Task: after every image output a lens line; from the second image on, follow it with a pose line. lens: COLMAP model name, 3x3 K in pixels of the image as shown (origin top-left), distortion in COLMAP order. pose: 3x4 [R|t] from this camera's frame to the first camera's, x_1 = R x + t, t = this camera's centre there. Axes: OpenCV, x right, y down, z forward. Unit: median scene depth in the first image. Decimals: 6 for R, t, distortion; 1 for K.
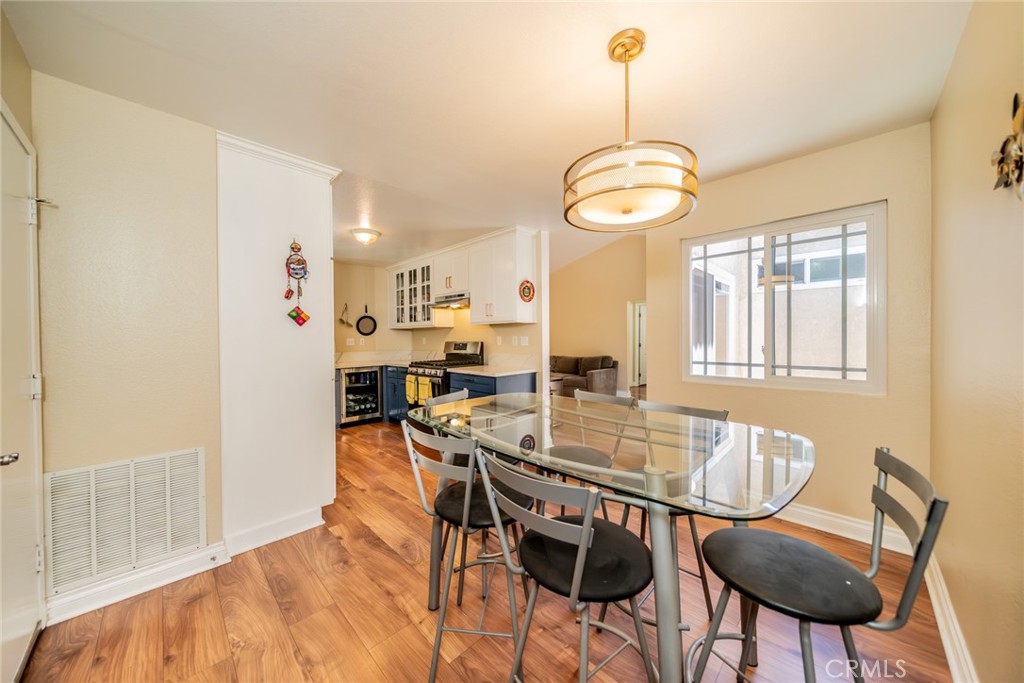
lens RADIAL K [[351.3, 0, 511.1], [0, 351.3, 343.7], [0, 0, 1]] dist [-0.004987, 0.000274]
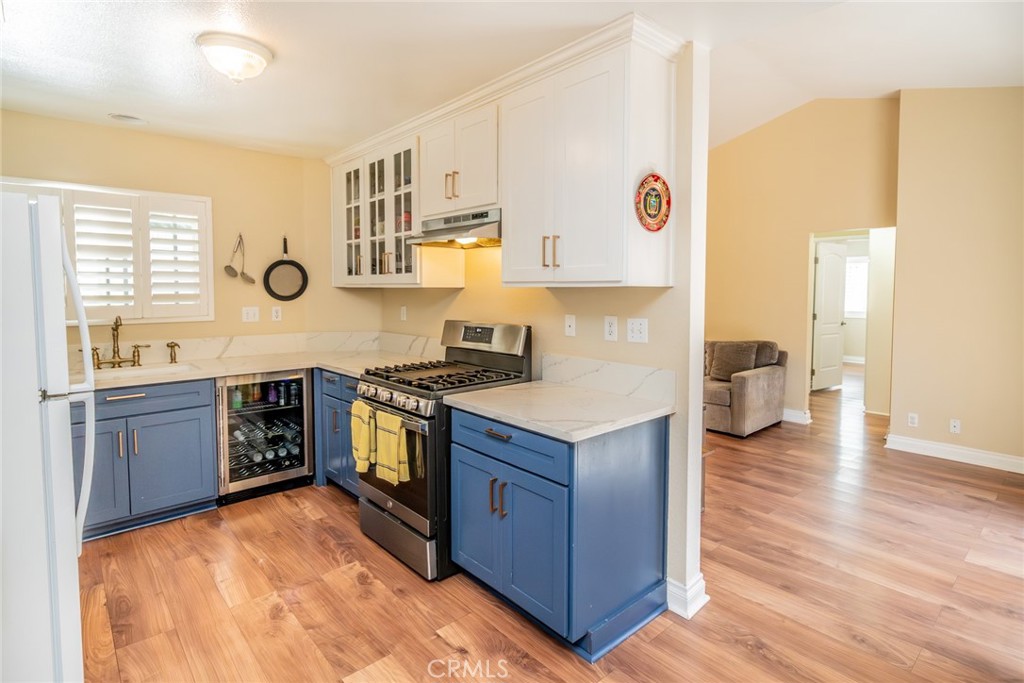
lens RADIAL K [[507.1, 0, 533.2], [0, 507.1, 311.8], [0, 0, 1]] dist [0.004193, 0.000142]
pose [[0.999081, 0.011855, -0.041185, -0.047511], [-0.010554, 0.999443, 0.031650, -0.038429], [0.041537, -0.031186, 0.998650, 0.355388]]
